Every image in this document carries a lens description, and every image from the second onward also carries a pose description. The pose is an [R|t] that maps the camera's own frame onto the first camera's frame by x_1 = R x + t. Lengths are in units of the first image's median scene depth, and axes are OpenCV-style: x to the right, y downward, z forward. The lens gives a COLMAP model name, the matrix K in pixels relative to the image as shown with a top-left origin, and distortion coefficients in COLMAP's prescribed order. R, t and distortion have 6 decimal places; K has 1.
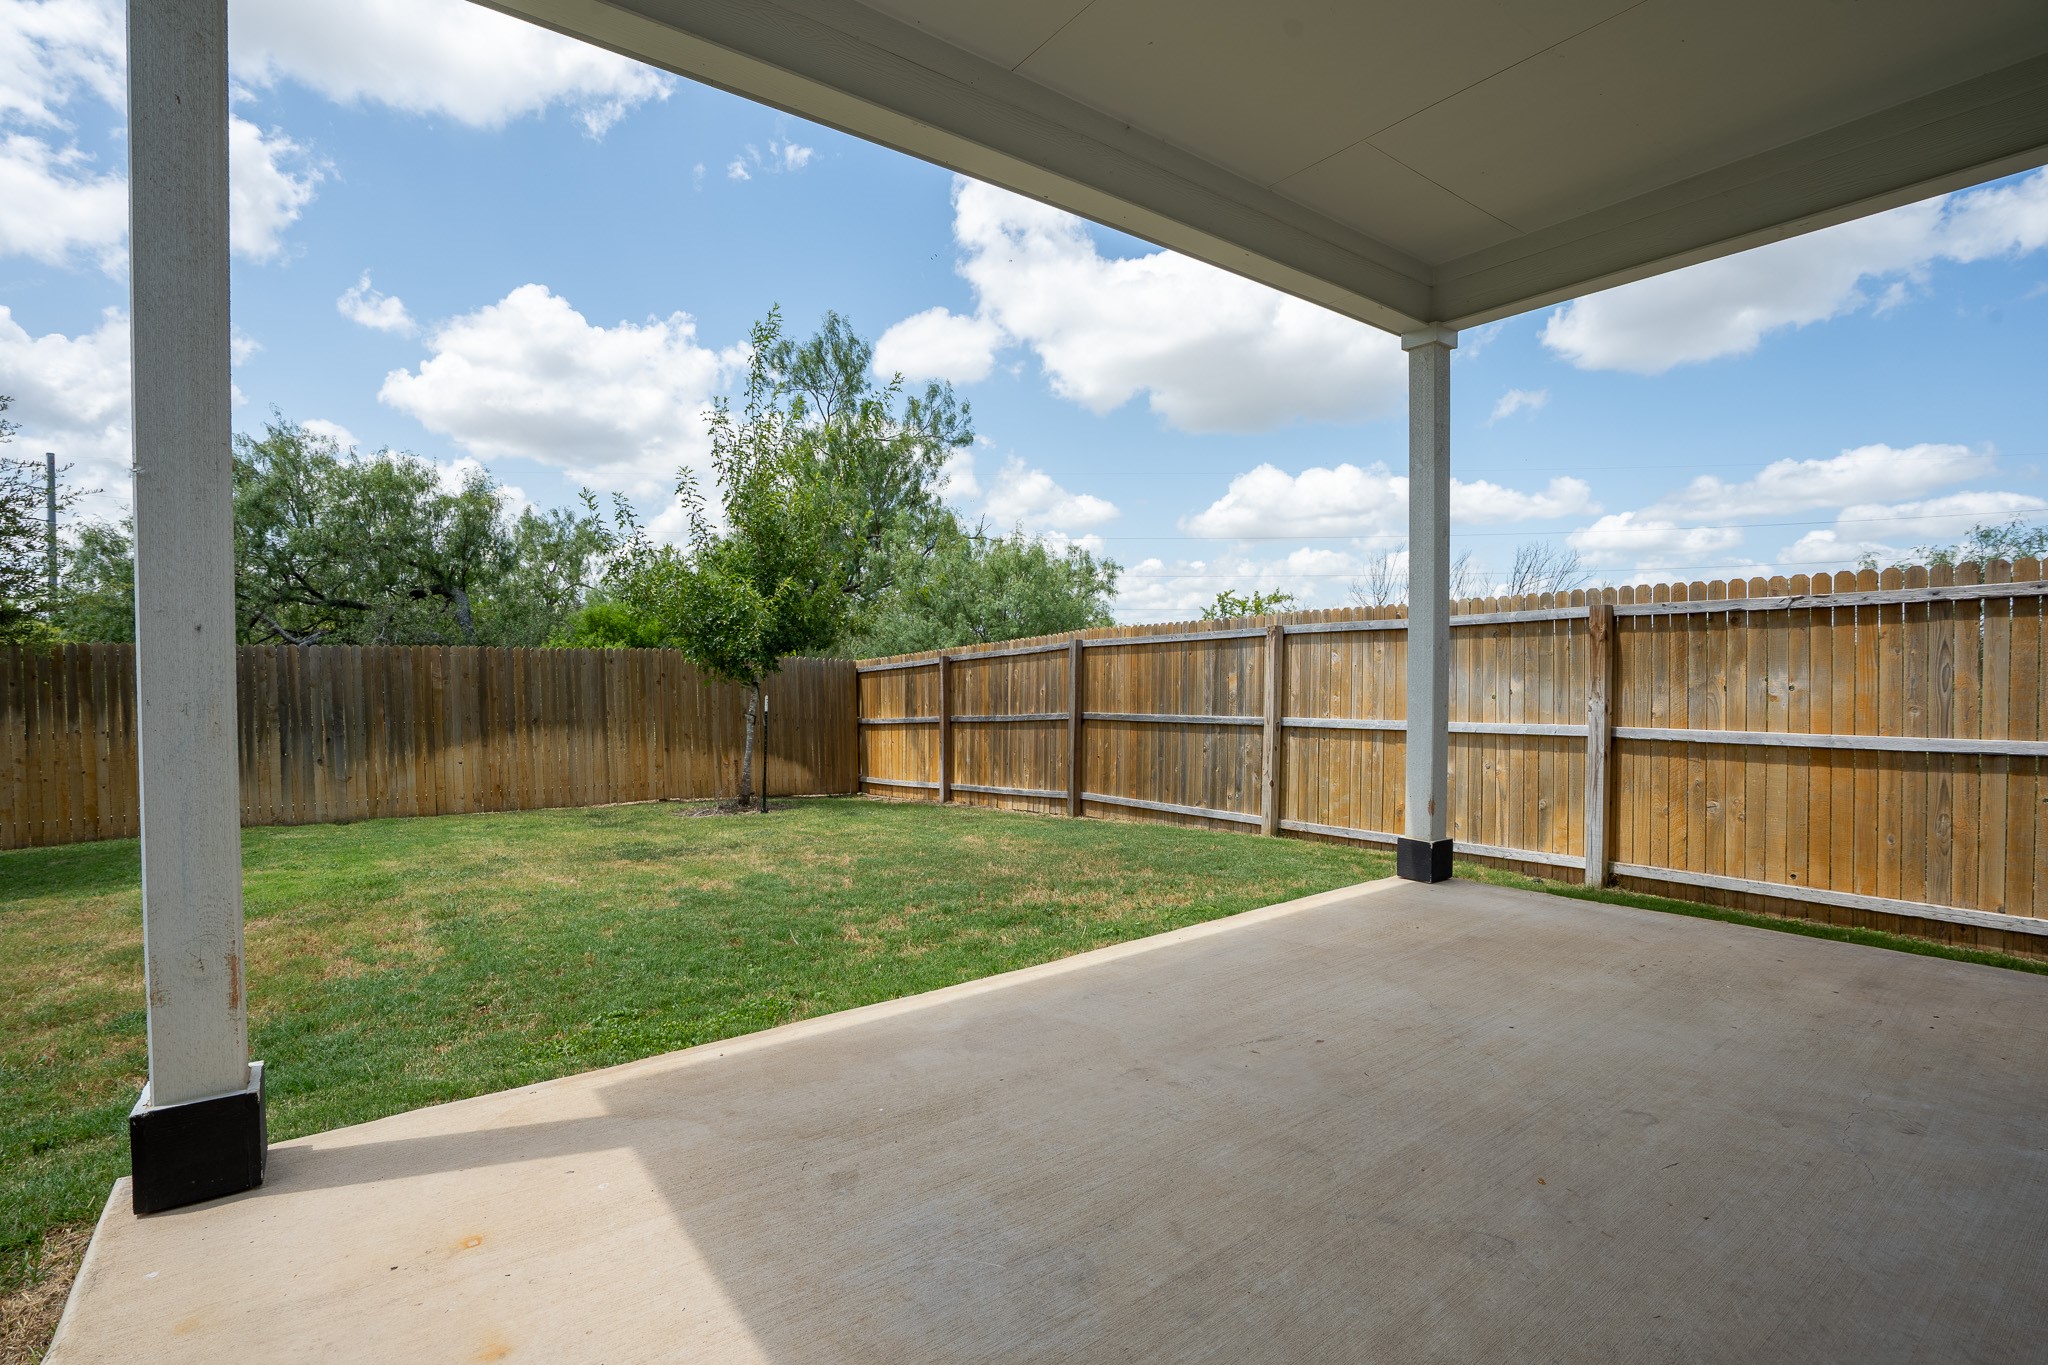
lens RADIAL K [[961.4, 0, 1024.0], [0, 961.4, 682.5], [0, 0, 1]] dist [0.000232, 0.000005]
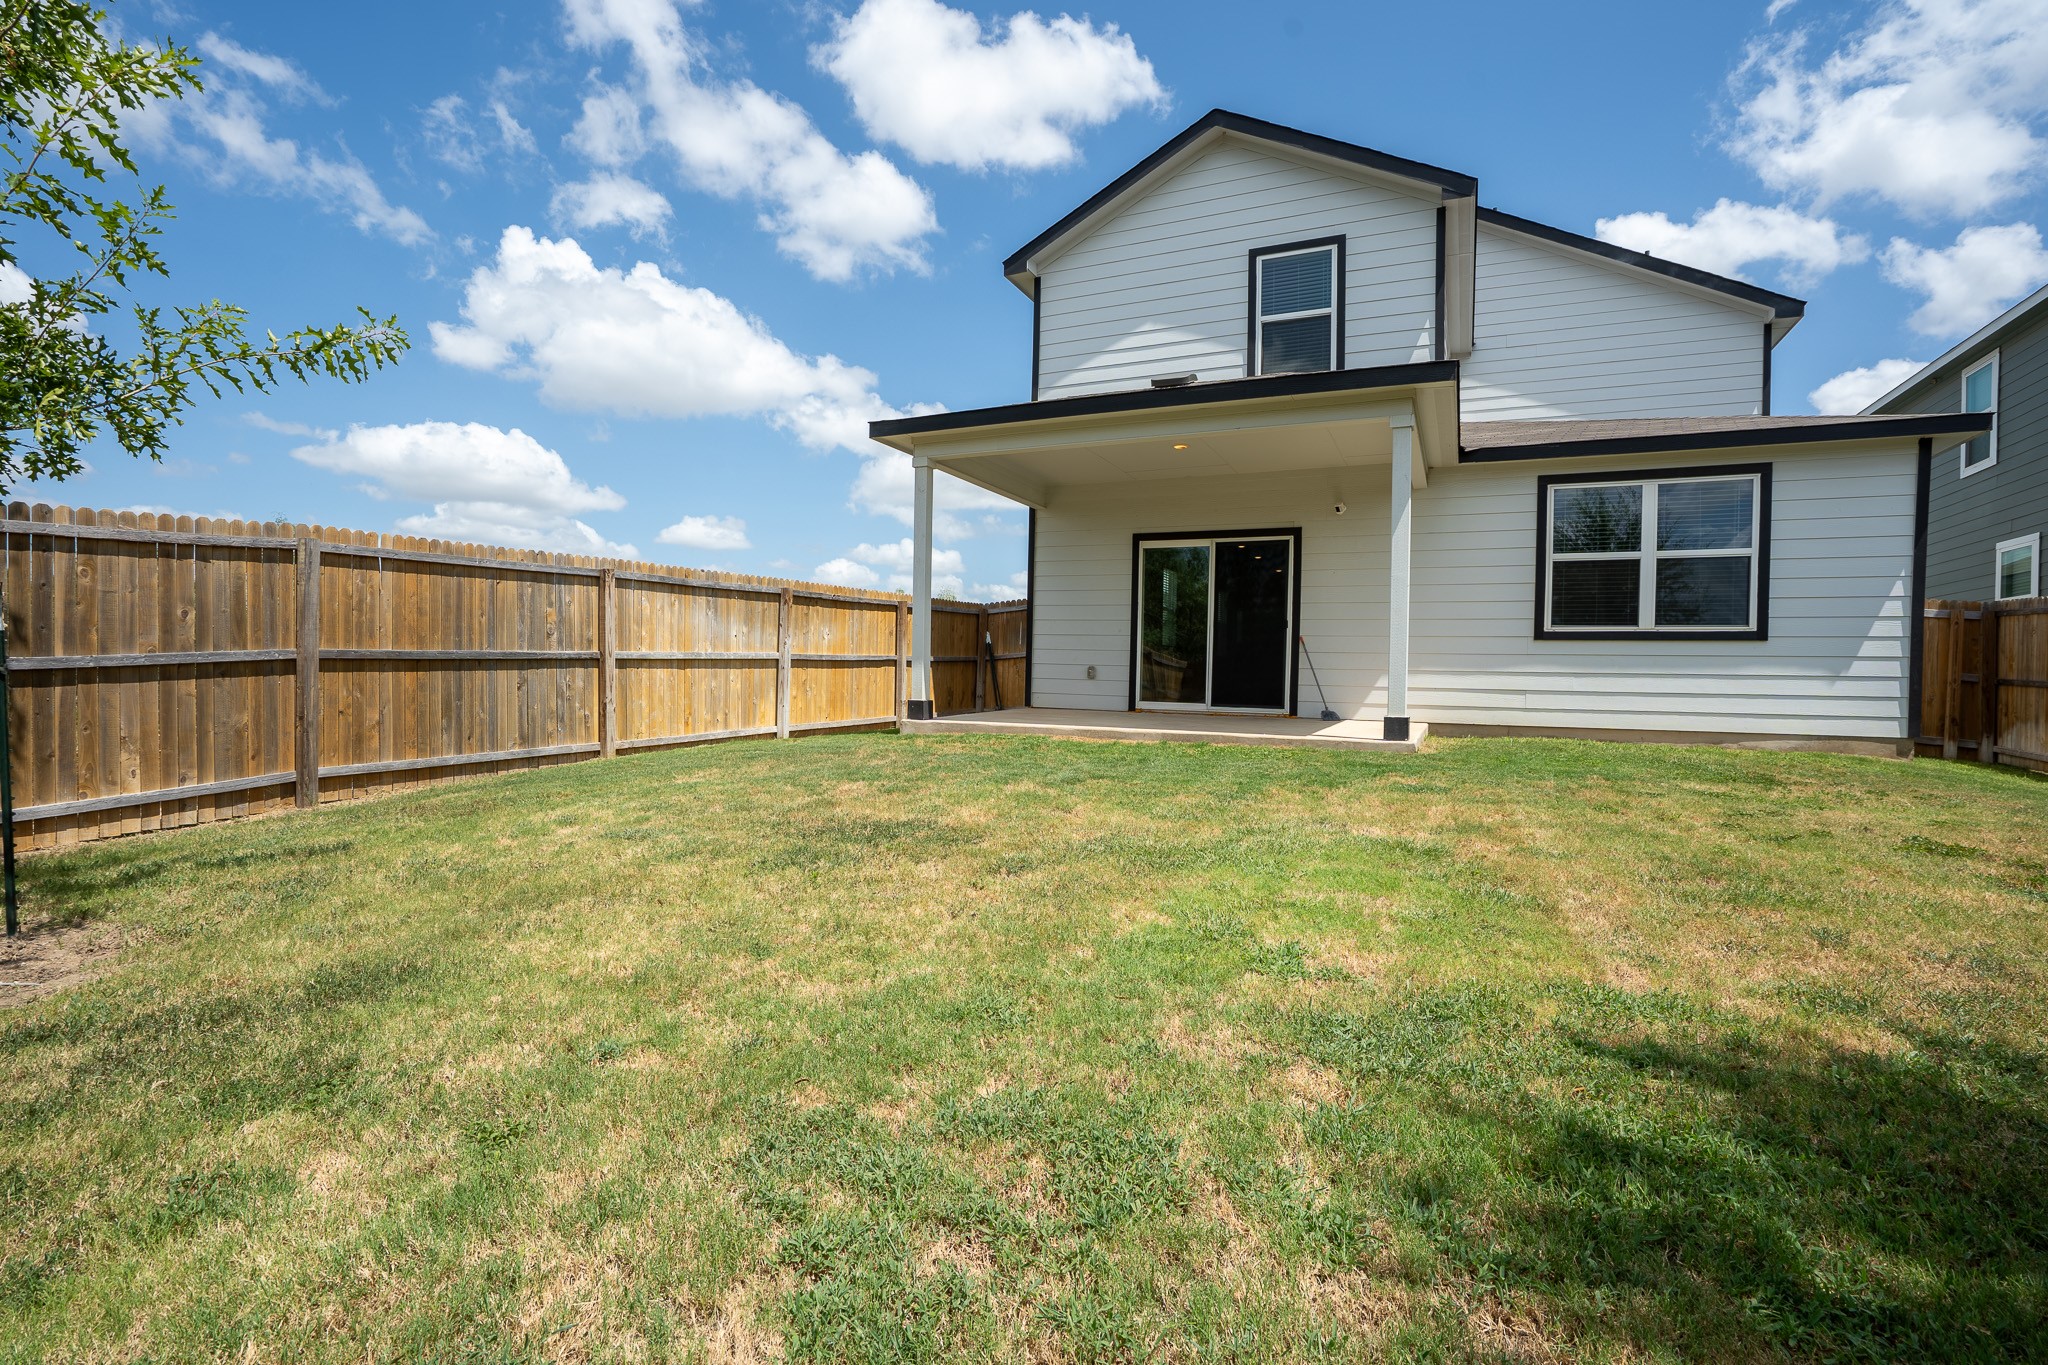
lens RADIAL K [[961.4, 0, 1024.0], [0, 961.4, 682.5], [0, 0, 1]] dist [0.000232, 0.000005]
pose [[-0.481058, -0.047653, 0.875392, -0.785680], [-0.036330, 0.998748, 0.034403, 0.012870], [-0.875935, -0.015253, -0.482187, 0.910006]]
